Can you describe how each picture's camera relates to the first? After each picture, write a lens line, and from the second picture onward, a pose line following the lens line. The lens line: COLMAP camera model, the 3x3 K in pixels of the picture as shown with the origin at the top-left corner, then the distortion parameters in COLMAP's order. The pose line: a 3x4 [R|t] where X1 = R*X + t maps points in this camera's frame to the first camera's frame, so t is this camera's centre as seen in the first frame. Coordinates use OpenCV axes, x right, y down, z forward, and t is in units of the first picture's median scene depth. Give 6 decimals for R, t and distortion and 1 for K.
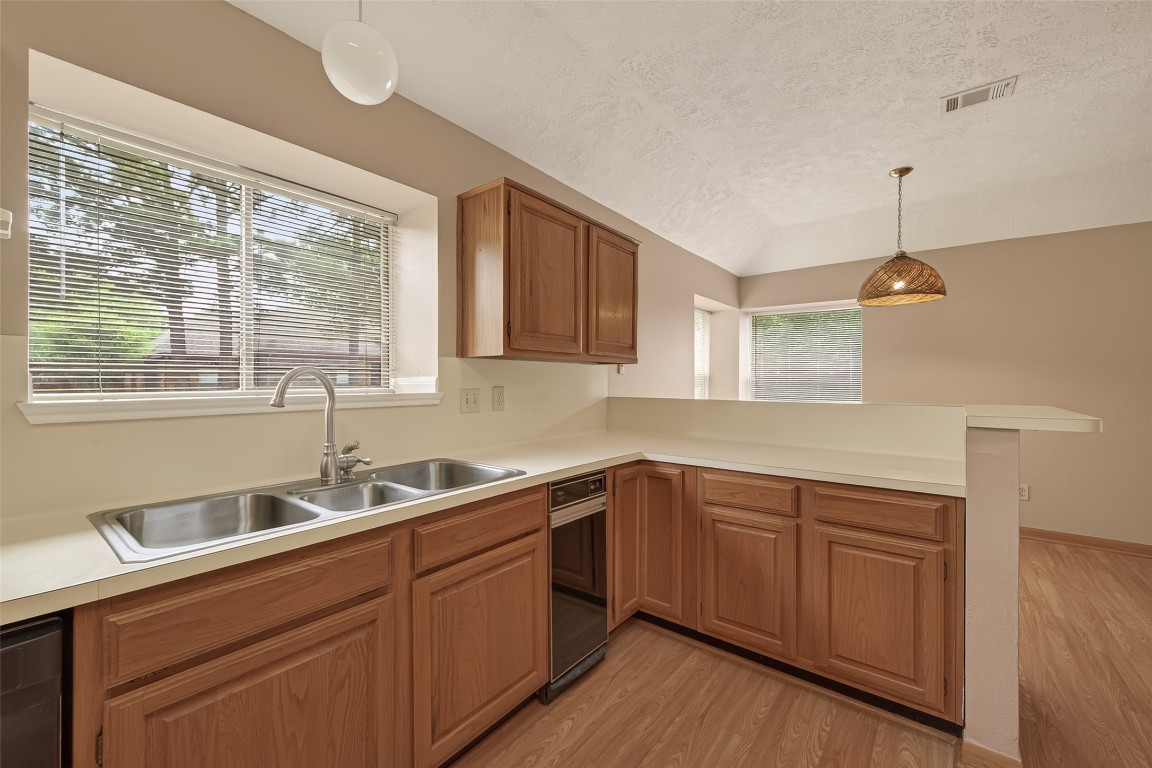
lens RADIAL K [[458.1, 0, 579.9], [0, 458.1, 380.4], [0, 0, 1]] dist [0.003053, -0.000310]
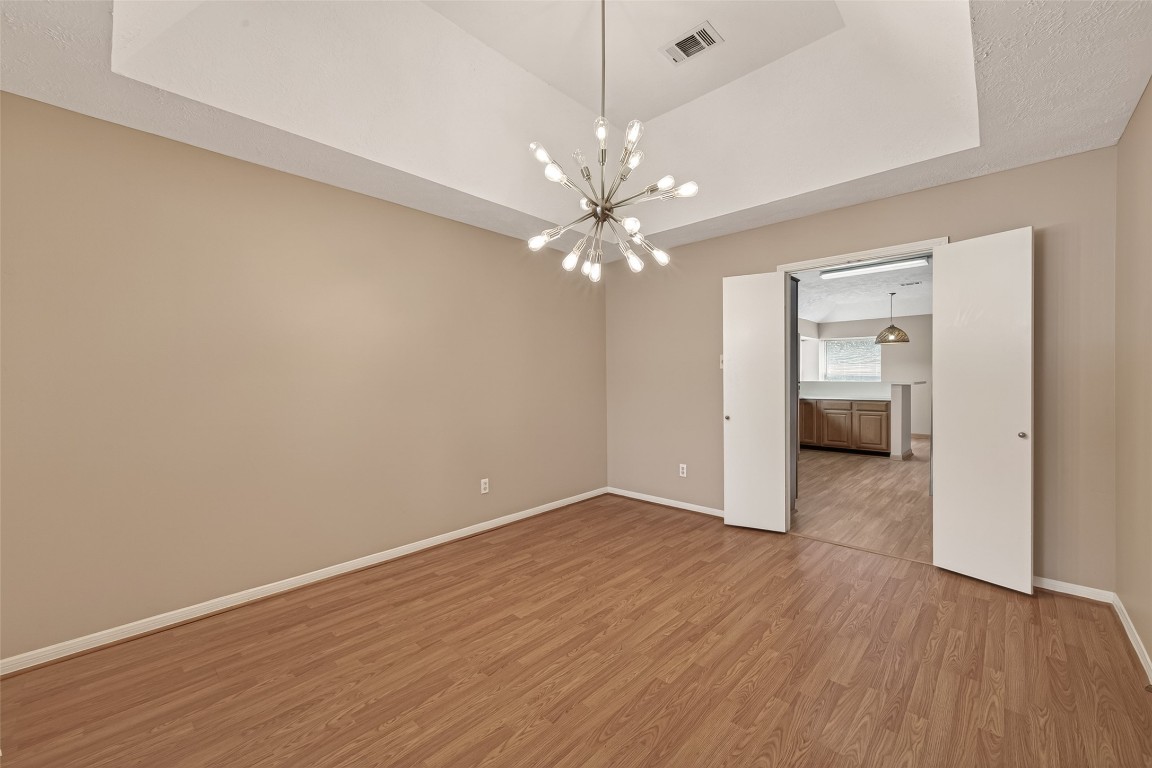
lens RADIAL K [[458.1, 0, 579.9], [0, 458.1, 380.4], [0, 0, 1]] dist [0.003053, -0.000310]
pose [[0.996403, -0.007031, -0.084454, -1.304875], [0.007304, 0.999969, 0.002926, 0.020843], [0.084431, -0.003532, 0.996423, -2.689975]]
